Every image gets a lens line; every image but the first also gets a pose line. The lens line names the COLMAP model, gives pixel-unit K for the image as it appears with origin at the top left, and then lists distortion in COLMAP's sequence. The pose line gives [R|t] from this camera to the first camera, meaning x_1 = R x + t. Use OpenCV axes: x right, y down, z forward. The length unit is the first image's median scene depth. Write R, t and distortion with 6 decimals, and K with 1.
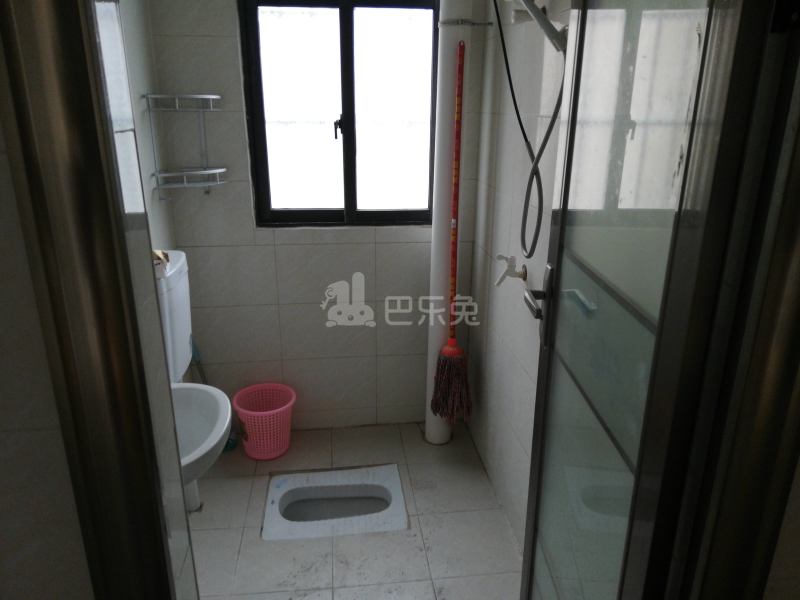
lens RADIAL K [[588.5, 0, 399.3], [0, 588.5, 302.5], [0, 0, 1]] dist [0.097103, -0.151396]
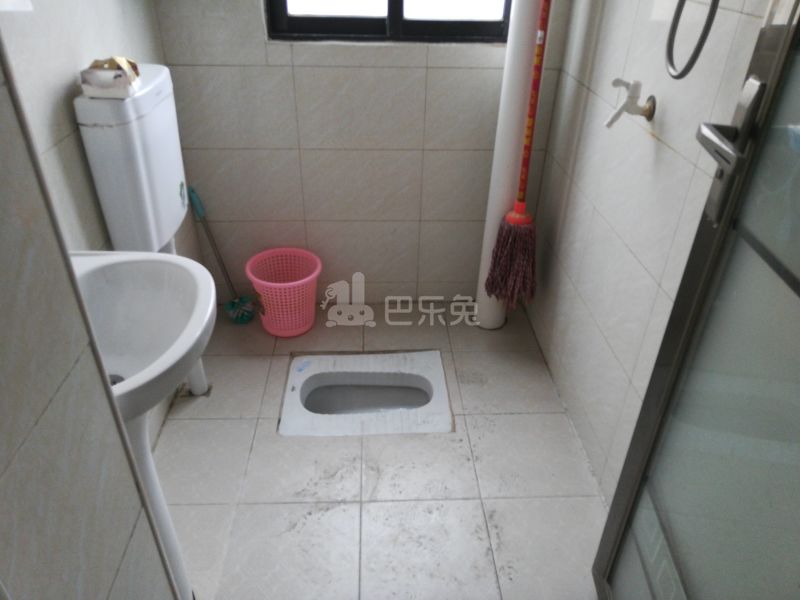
lens RADIAL K [[588.5, 0, 399.3], [0, 588.5, 302.5], [0, 0, 1]] dist [0.097103, -0.151396]
pose [[0.997426, 0.048781, -0.052551, -0.023730], [-0.035100, 0.971269, 0.235381, 0.012390], [0.062523, -0.232931, 0.970481, 0.223771]]
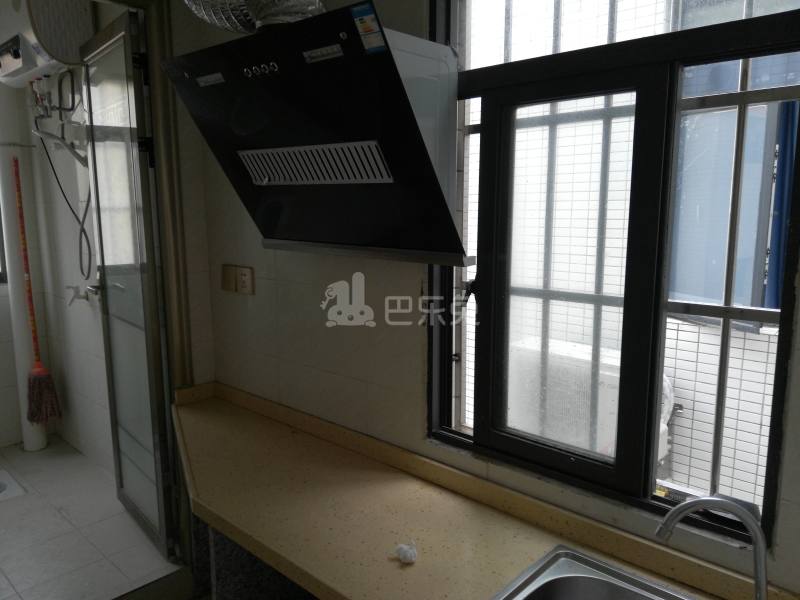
lens RADIAL K [[594.5, 0, 399.7], [0, 594.5, 306.0], [0, 0, 1]] dist [0.041348, -0.063151]
pose [[0.761709, -0.112908, 0.638005, -0.151363], [0.212821, 0.973663, -0.081776, 0.244138], [-0.611969, 0.198070, 0.765678, -0.635167]]
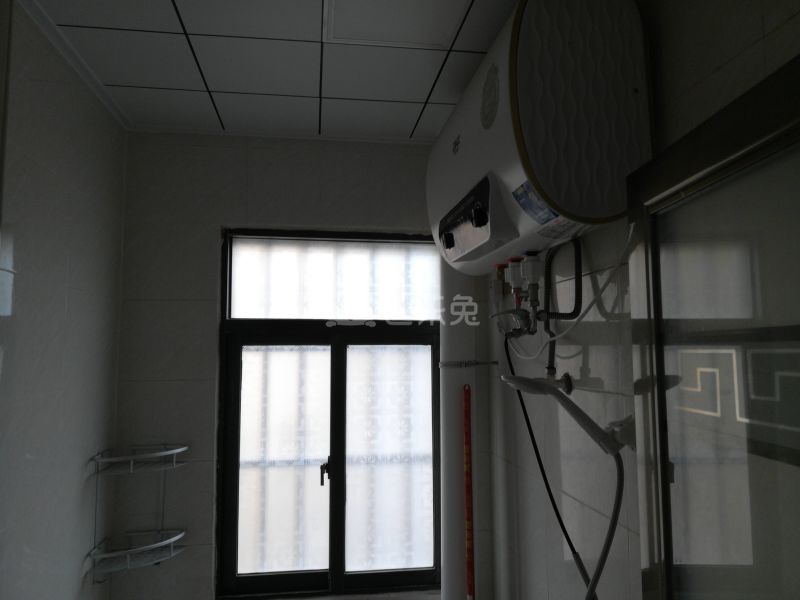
lens RADIAL K [[588.5, 0, 399.3], [0, 588.5, 302.5], [0, 0, 1]] dist [0.097103, -0.151396]
pose [[0.999570, -0.010244, 0.027480, -0.018593], [0.020314, 0.917666, -0.396833, -0.188569], [-0.021152, 0.397221, 0.917479, 0.126943]]
